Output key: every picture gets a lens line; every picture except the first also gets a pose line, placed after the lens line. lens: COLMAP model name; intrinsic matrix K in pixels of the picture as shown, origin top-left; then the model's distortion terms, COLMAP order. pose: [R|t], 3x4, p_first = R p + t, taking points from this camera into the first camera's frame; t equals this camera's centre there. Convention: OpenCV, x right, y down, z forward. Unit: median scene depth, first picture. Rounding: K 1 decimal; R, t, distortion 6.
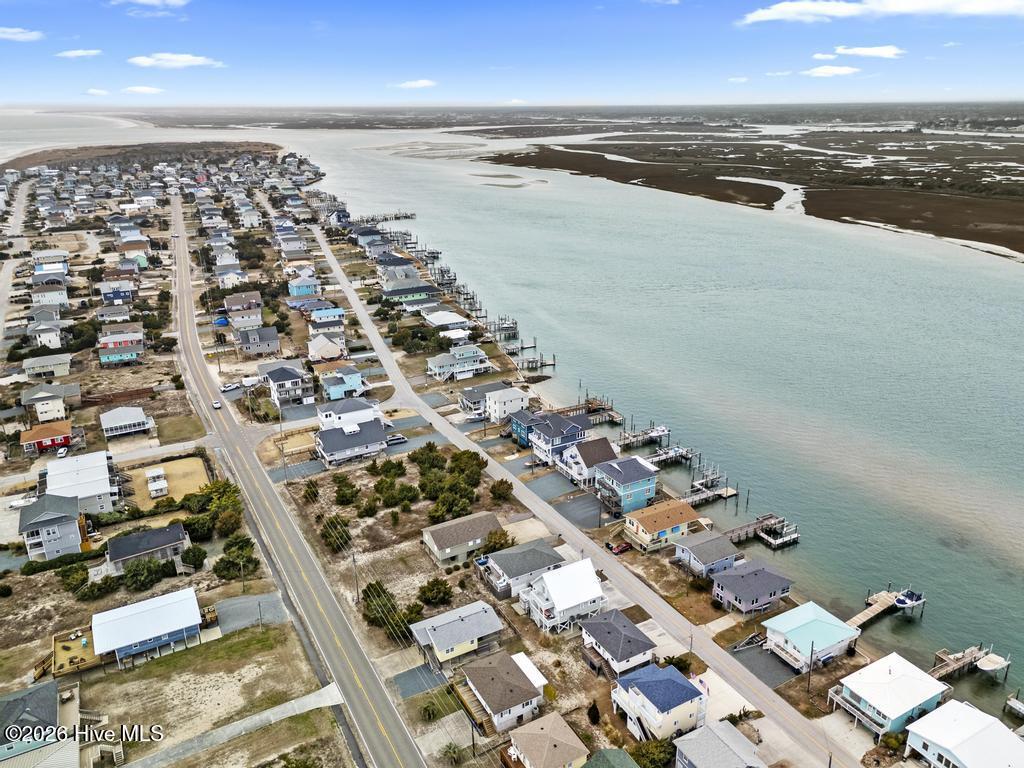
lens RADIAL K [[751.1, 0, 517.1], [0, 751.1, 381.7], [0, 0, 1]] dist [0.068950, -0.072010]
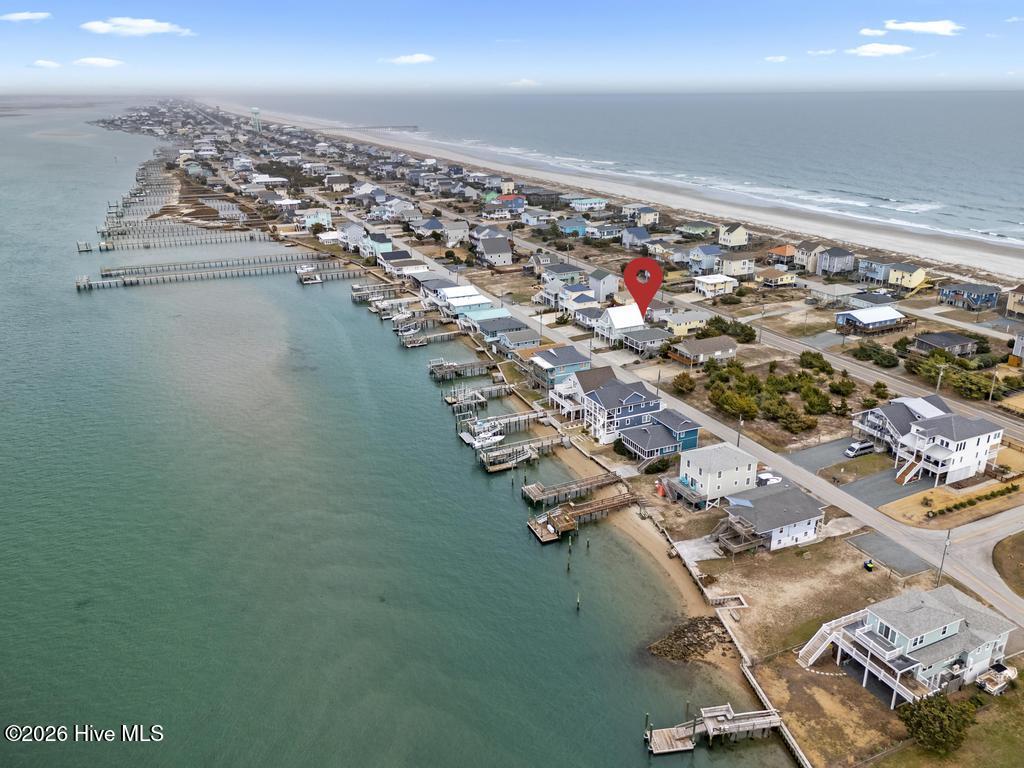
lens RADIAL K [[726.6, 0, 518.5], [0, 726.6, 447.1], [0, 0, 1]] dist [0.071958, -0.078217]
pose [[-0.997387, -0.019042, 0.069691, 0.106786], [0.036824, 0.695931, 0.717164, -0.410974], [-0.062156, 0.717856, -0.693411, 1.423847]]
